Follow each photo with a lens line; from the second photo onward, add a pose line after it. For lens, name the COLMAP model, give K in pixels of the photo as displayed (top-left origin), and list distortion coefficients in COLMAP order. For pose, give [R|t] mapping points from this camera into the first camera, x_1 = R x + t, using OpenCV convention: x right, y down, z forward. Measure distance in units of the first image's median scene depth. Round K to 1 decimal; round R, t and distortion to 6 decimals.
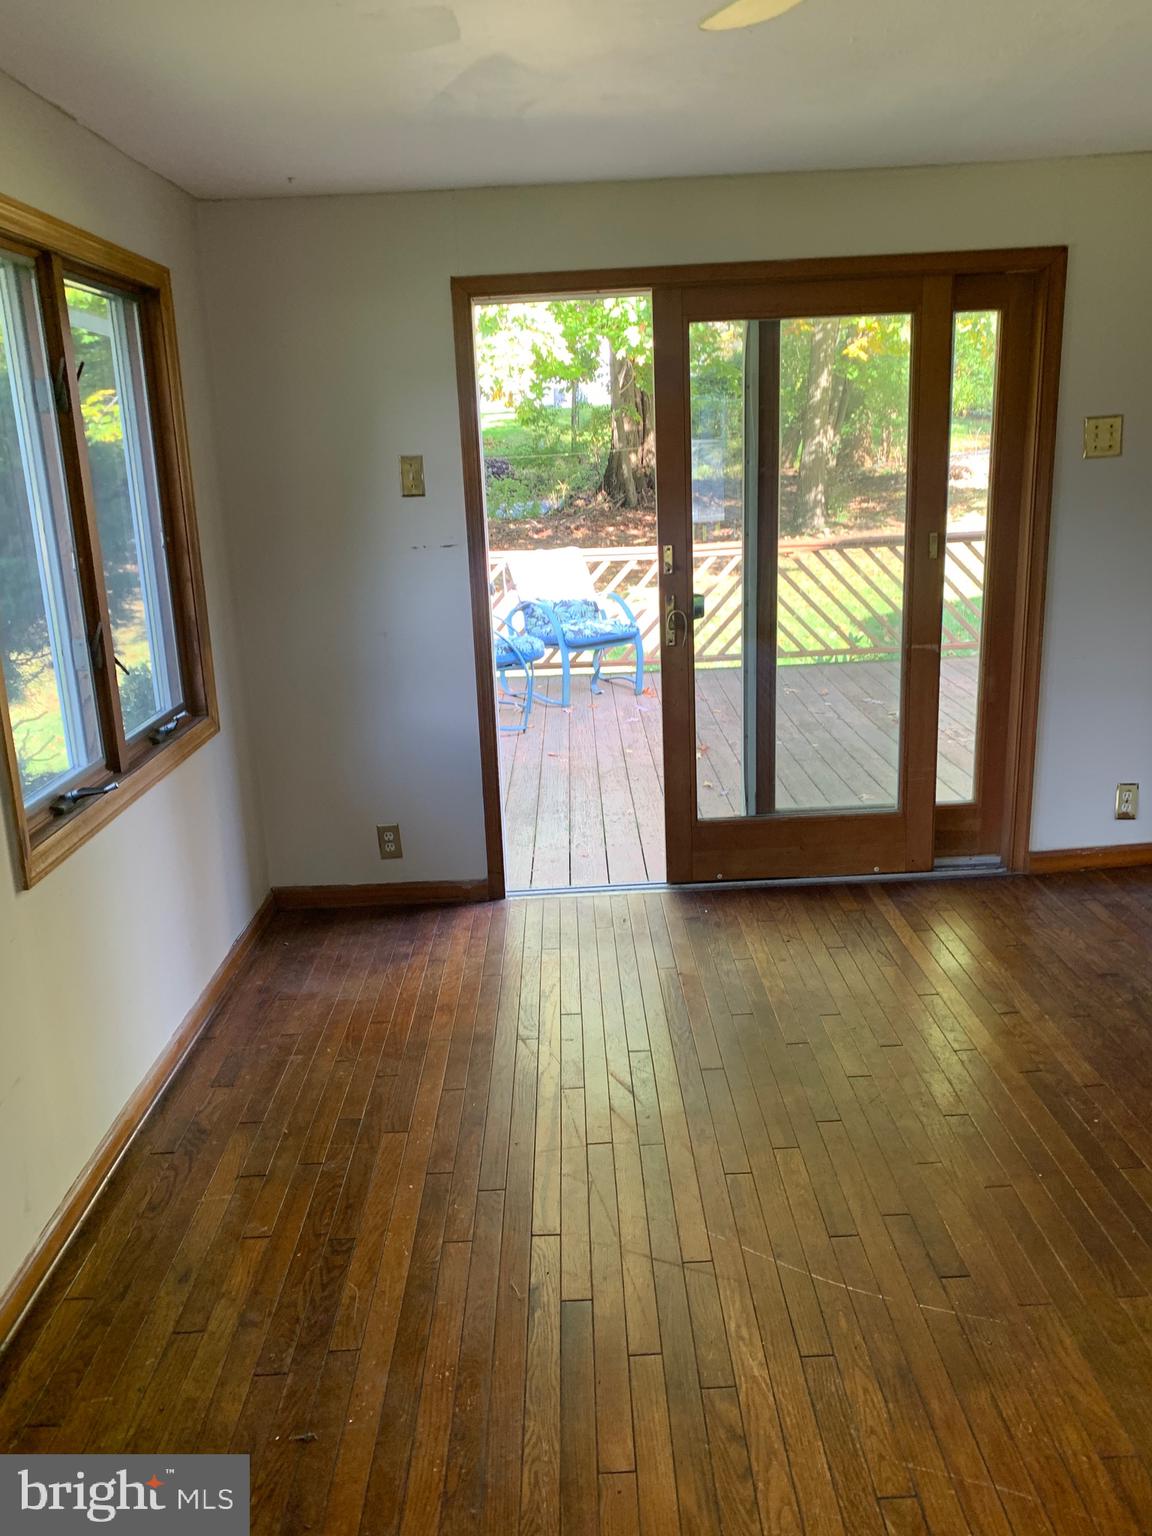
lens RADIAL K [[1161.7, 0, 576.0], [0, 1161.7, 768.0], [0, 0, 1]] dist [0.020213, -0.001429]
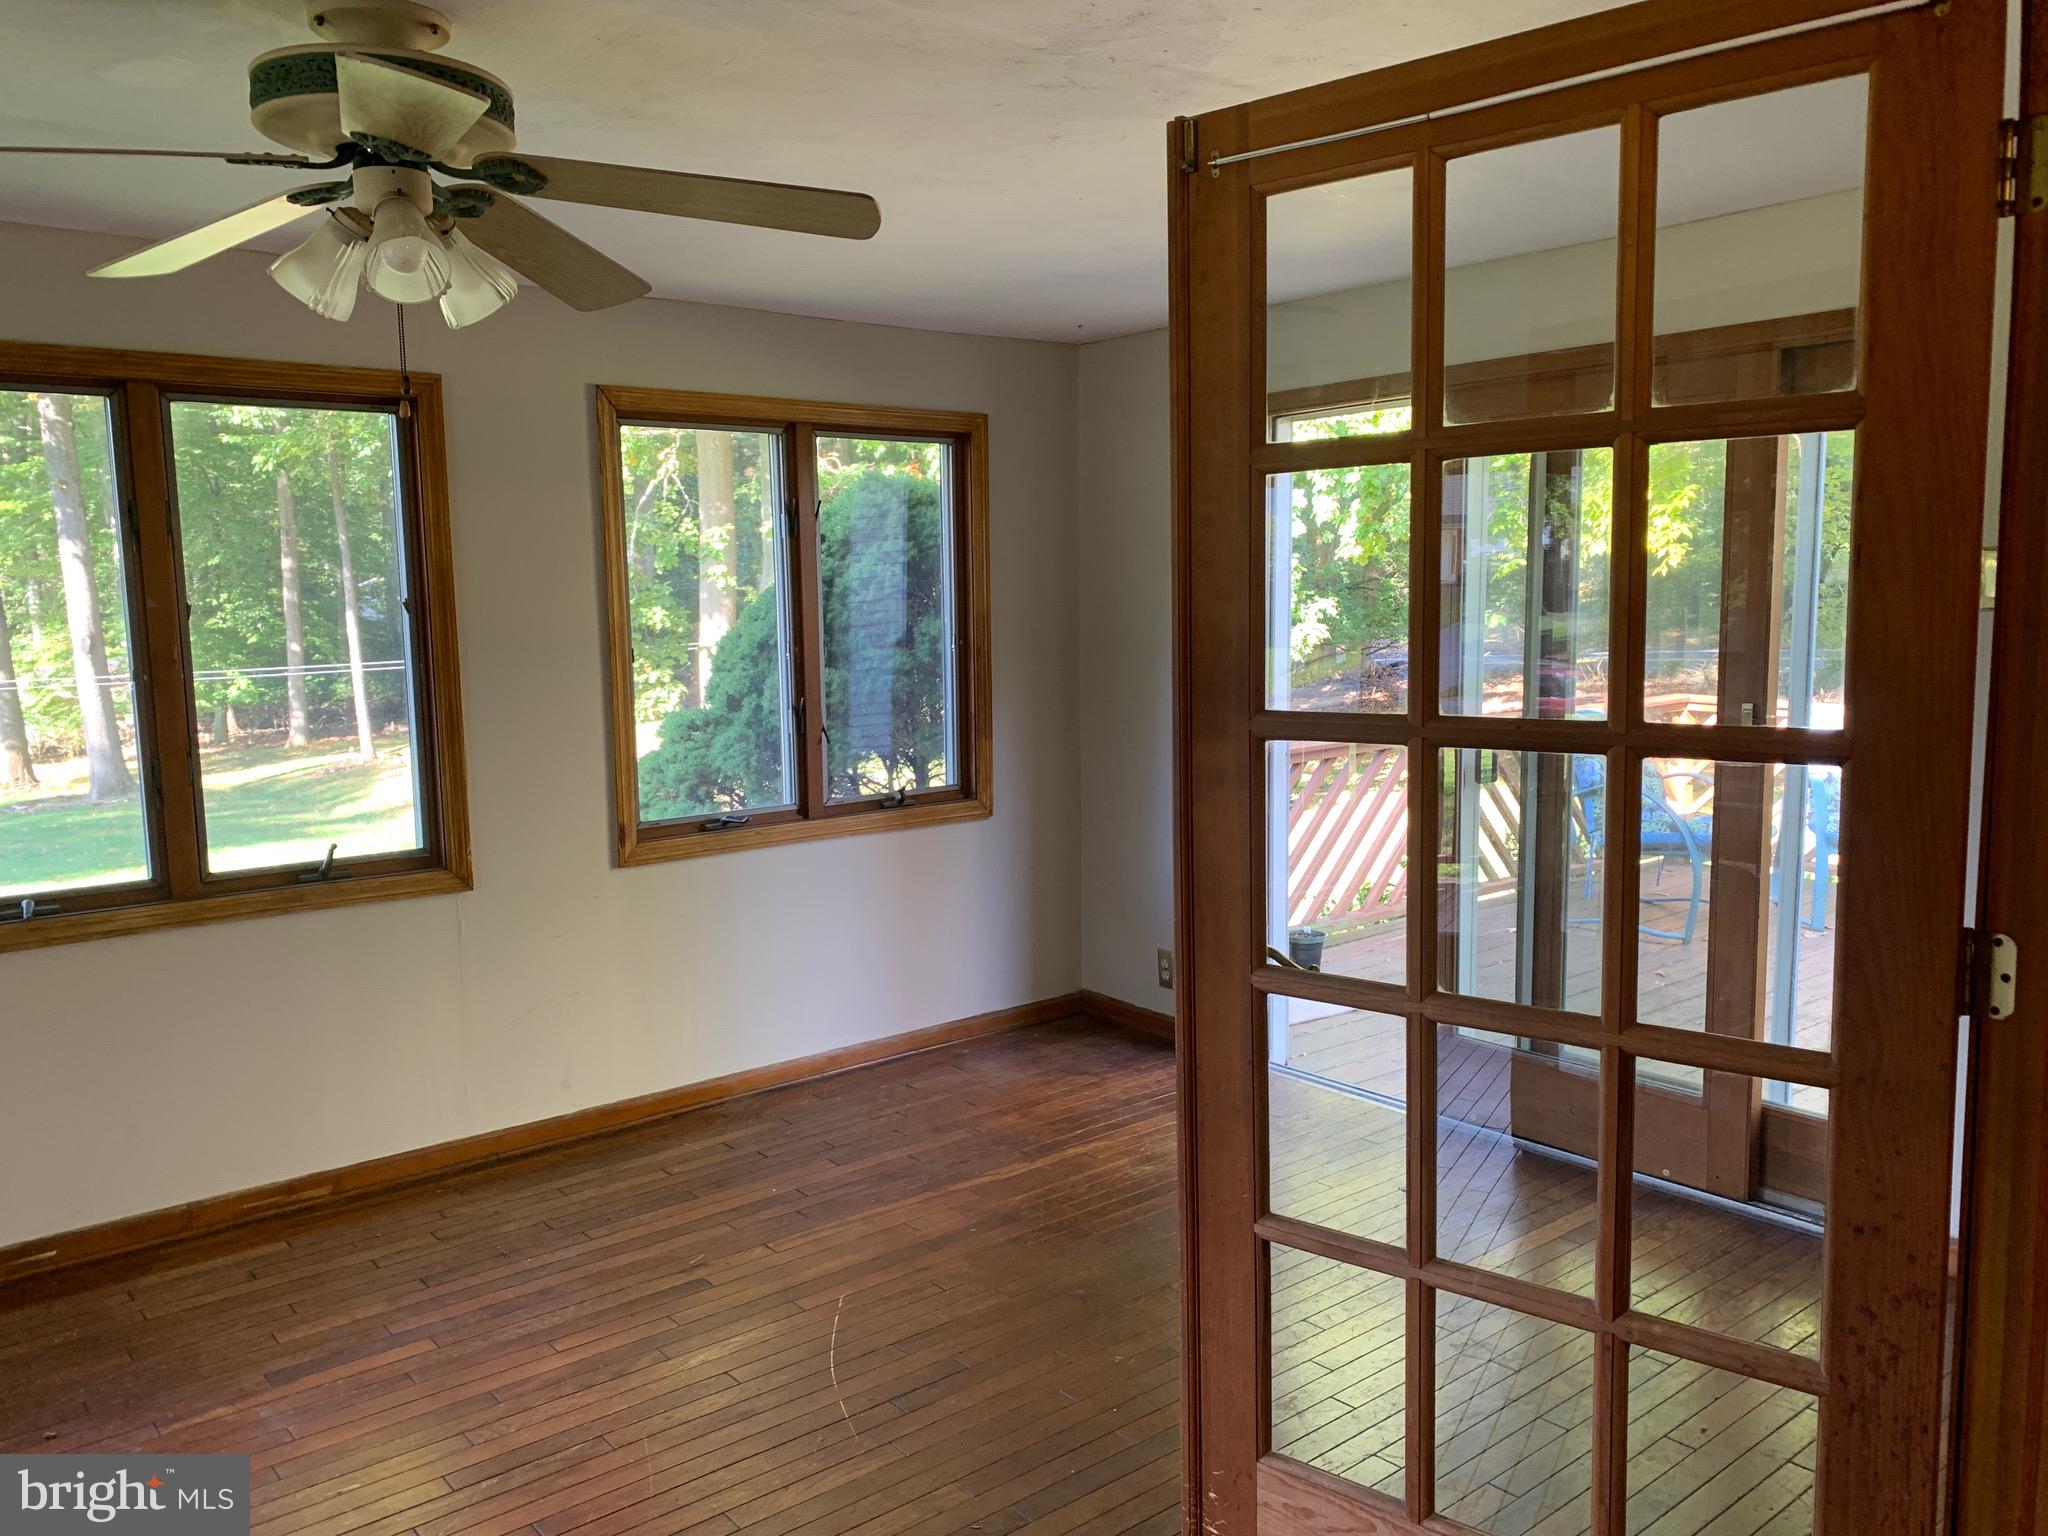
lens RADIAL K [[1548.9, 0, 1024.0], [0, 1548.9, 768.0], [0, 0, 1]] dist [0.020213, -0.001429]
pose [[0.620715, 0.126637, -0.773742, 0.829470], [-0.217599, 0.975925, -0.014836, -0.060230], [0.753236, 0.177575, 0.633327, 0.094106]]
